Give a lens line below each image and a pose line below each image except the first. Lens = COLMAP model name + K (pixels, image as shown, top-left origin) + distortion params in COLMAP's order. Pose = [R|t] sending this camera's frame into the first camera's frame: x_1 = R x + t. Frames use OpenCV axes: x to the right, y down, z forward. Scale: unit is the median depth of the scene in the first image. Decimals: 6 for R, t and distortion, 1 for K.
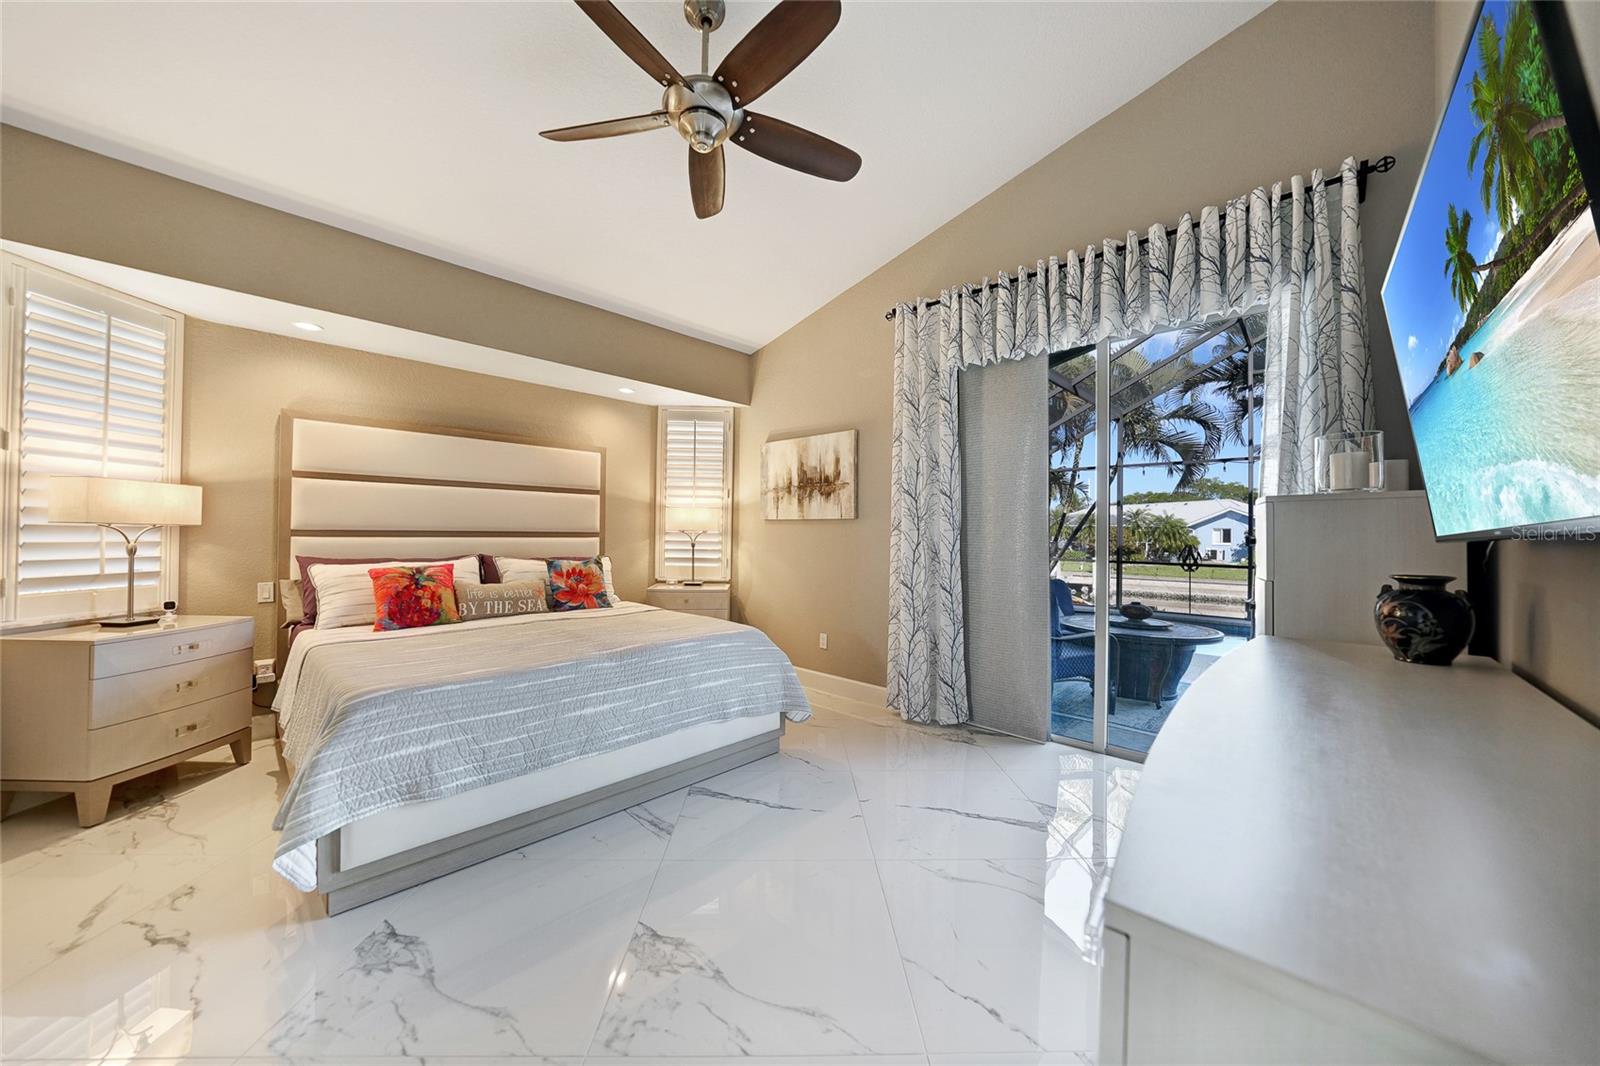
lens RADIAL K [[514.7, 0, 808.6], [0, 514.7, 527.7], [0, 0, 1]] dist [-0.003036, -0.000065]
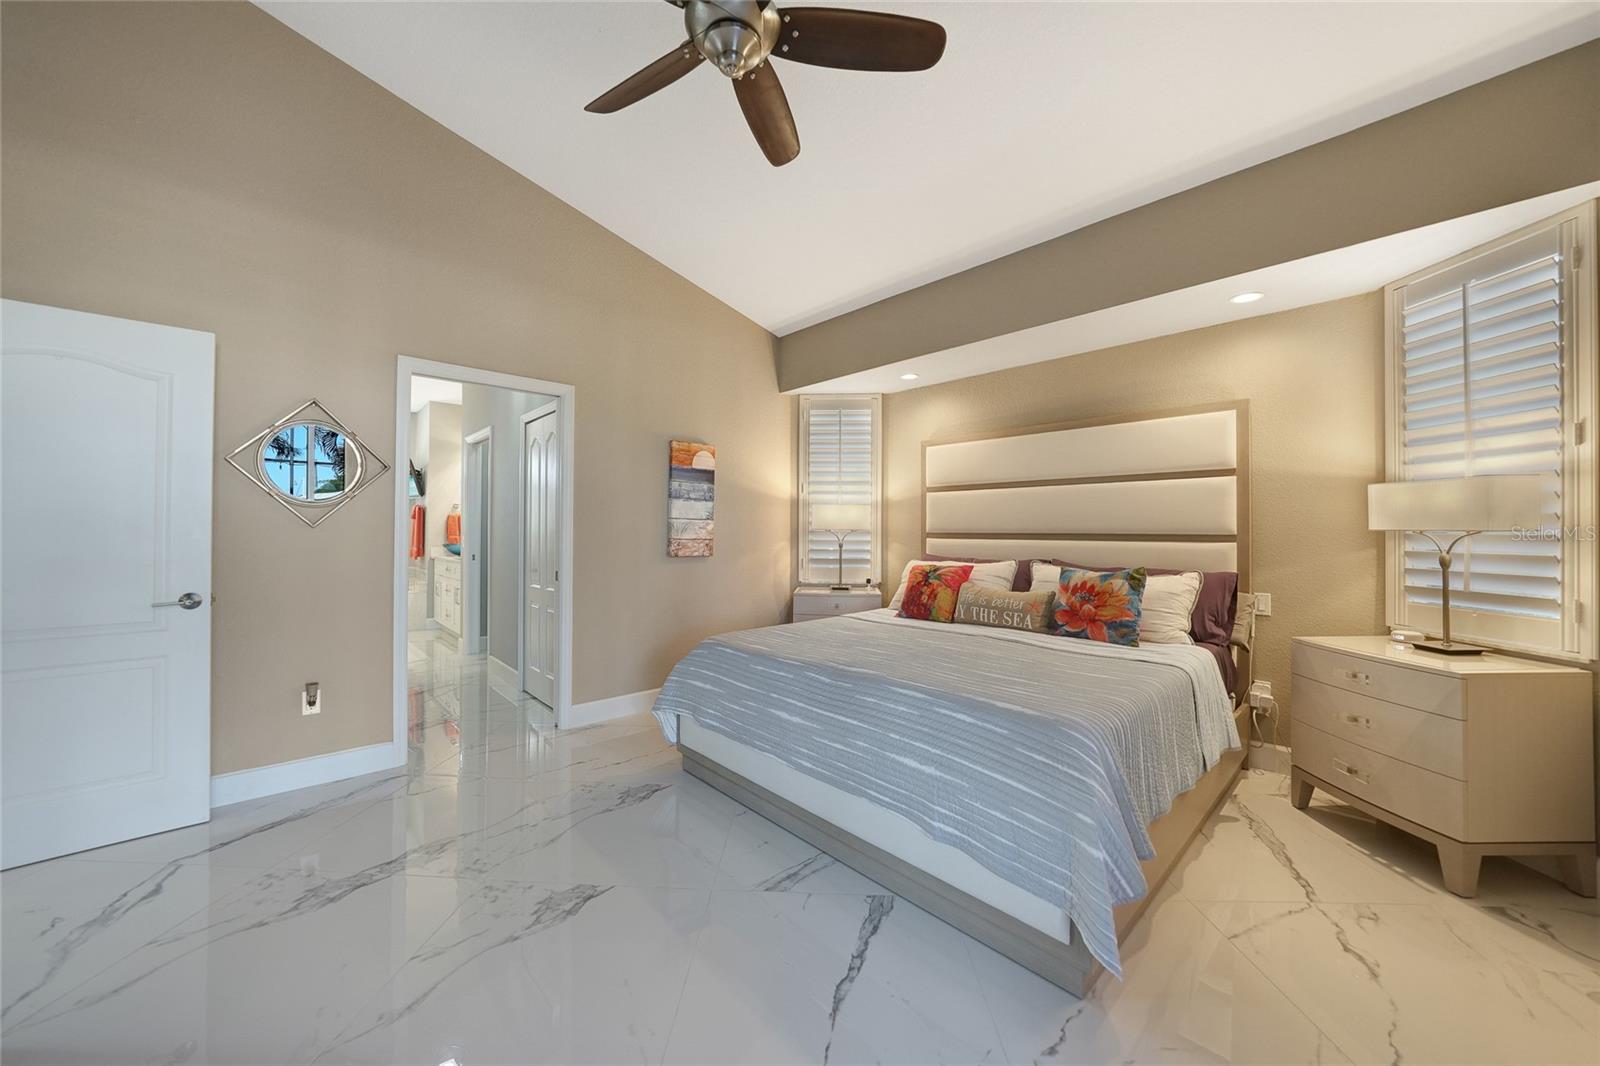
lens RADIAL K [[563.1, 0, 798.9], [0, 563.1, 530.7], [0, 0, 1]] dist [-0.016552, 0.000505]
pose [[-0.015584, -0.012422, -0.999801, 0.417687], [0.005307, 0.999908, -0.012506, 0.014095], [0.999864, -0.005501, -0.015517, 0.689681]]
